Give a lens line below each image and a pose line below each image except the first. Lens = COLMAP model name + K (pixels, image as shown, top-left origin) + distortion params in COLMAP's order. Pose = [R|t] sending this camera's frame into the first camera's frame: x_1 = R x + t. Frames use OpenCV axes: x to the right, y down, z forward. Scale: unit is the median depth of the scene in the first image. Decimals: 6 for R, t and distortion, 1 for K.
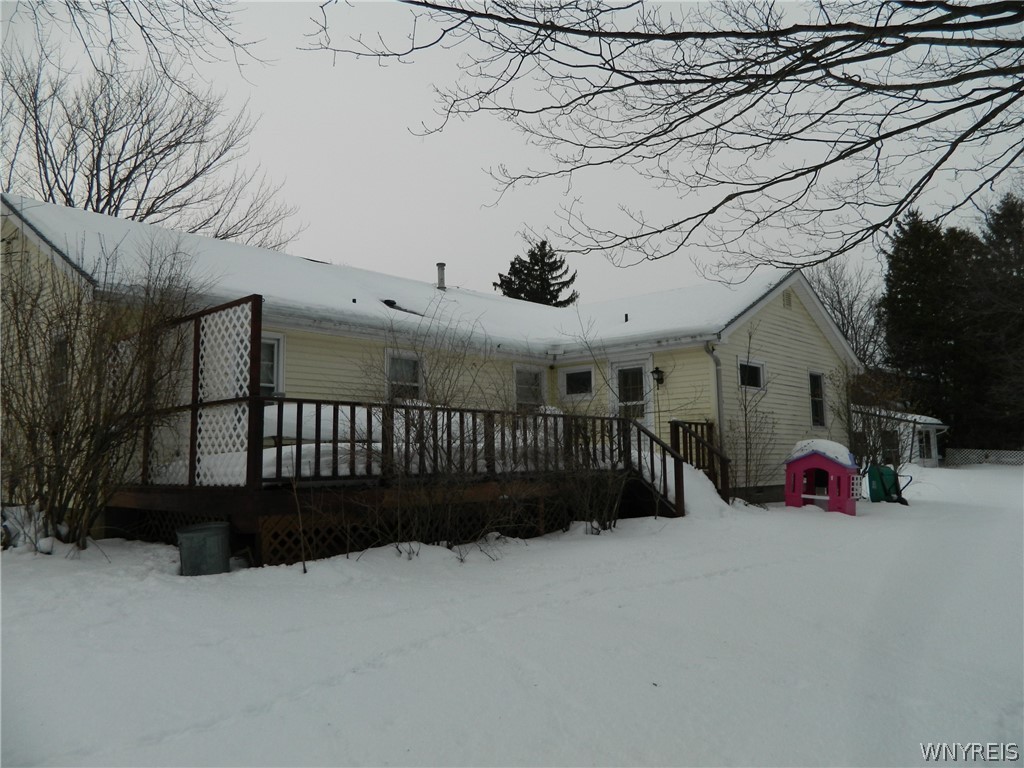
lens RADIAL K [[754.5, 0, 511.8], [0, 754.5, 385.2], [0, 0, 1]] dist [-0.000243, -0.000550]
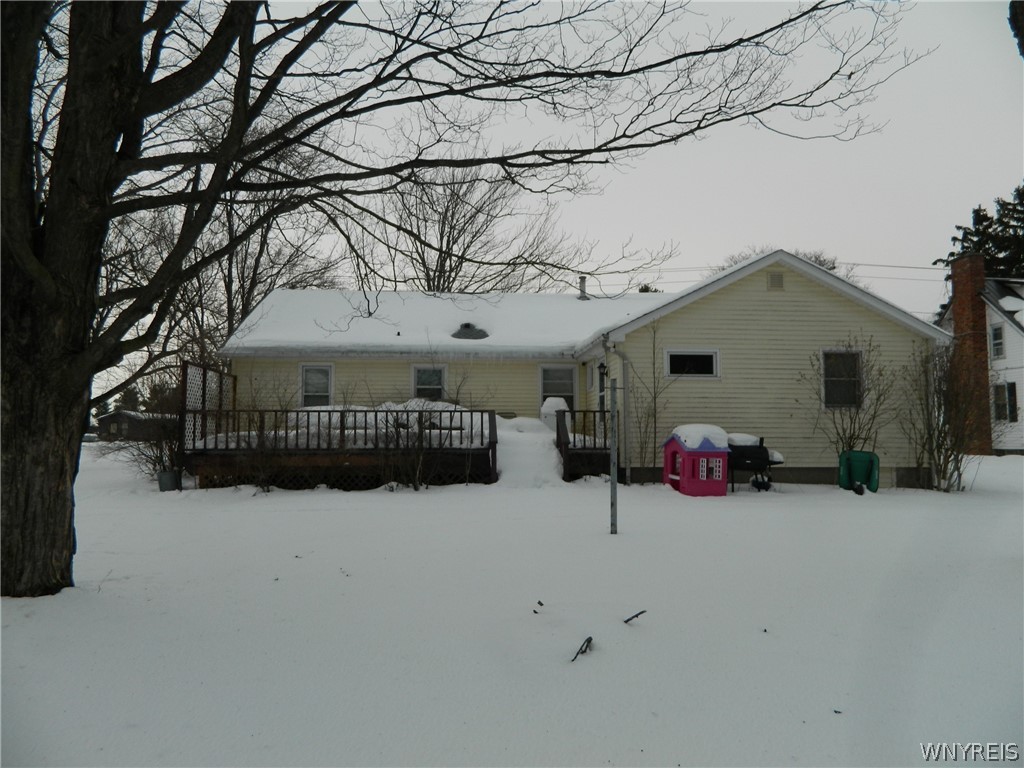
lens RADIAL K [[754.5, 0, 512.9], [0, 754.5, 382.5], [0, 0, 1]] dist [-0.000243, -0.000550]
pose [[0.743238, -0.043396, -0.667618, 1.043405], [0.059857, 0.998205, 0.001752, -0.004170], [0.666344, -0.041264, 0.744502, 0.040371]]
